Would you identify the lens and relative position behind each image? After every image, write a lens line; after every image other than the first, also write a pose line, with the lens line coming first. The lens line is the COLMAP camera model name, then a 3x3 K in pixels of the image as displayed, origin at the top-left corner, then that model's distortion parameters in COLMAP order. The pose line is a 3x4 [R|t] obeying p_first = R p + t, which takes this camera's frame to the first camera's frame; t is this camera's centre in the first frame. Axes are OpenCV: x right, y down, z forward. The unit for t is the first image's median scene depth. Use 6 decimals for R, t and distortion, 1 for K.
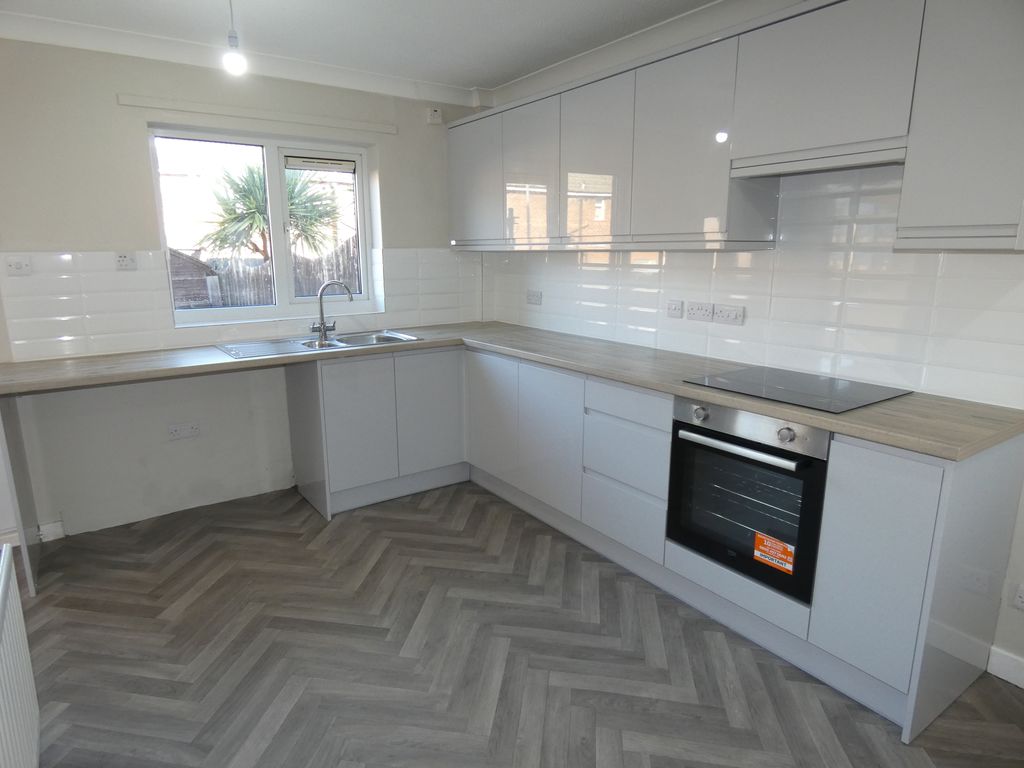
lens RADIAL K [[613.0, 0, 507.5], [0, 613.0, 381.8], [0, 0, 1]] dist [-0.002754, 0.000207]
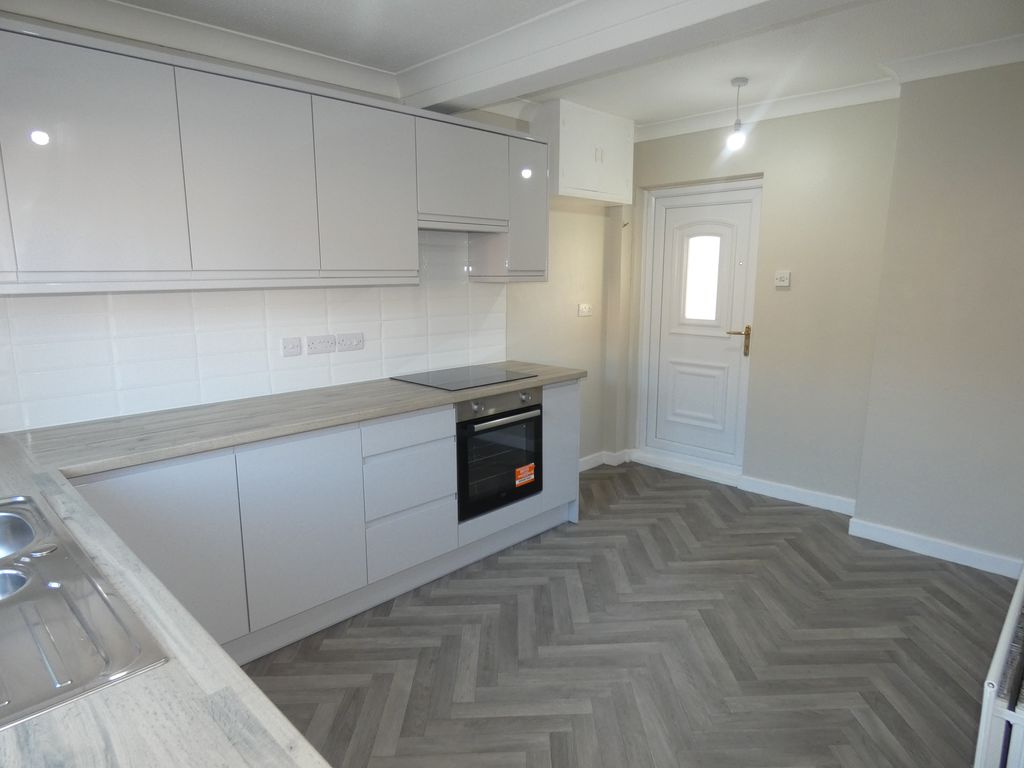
lens RADIAL K [[613.5, 0, 510.1], [0, 613.5, 380.9], [0, 0, 1]] dist [0.001400, 0.003767]
pose [[-0.173569, -0.169870, 0.970061, -0.773938], [0.208535, 0.956336, 0.204779, -0.208030], [-0.962490, 0.237834, -0.130567, 0.879699]]
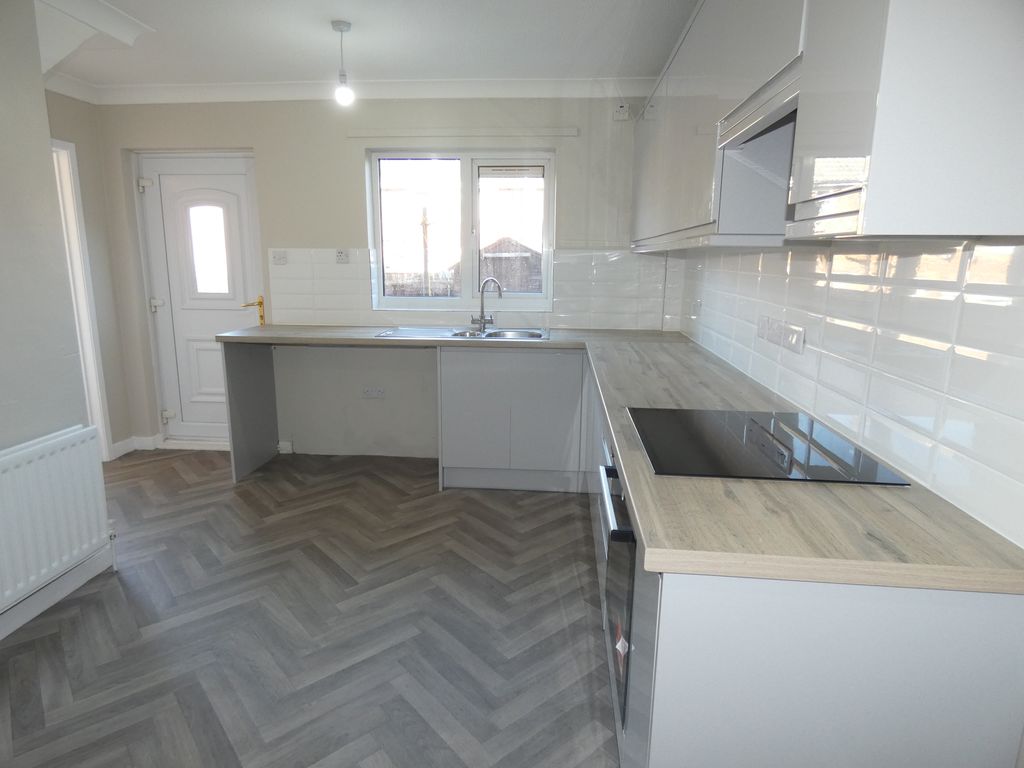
lens RADIAL K [[613.8, 0, 512.5], [0, 613.8, 383.2], [0, 0, 1]] dist [0.000219, -0.000901]
pose [[0.771027, 0.141174, -0.620956, 0.561932], [-0.147734, 0.988168, 0.041221, -0.039328], [0.619428, 0.059954, 0.782761, 0.229196]]
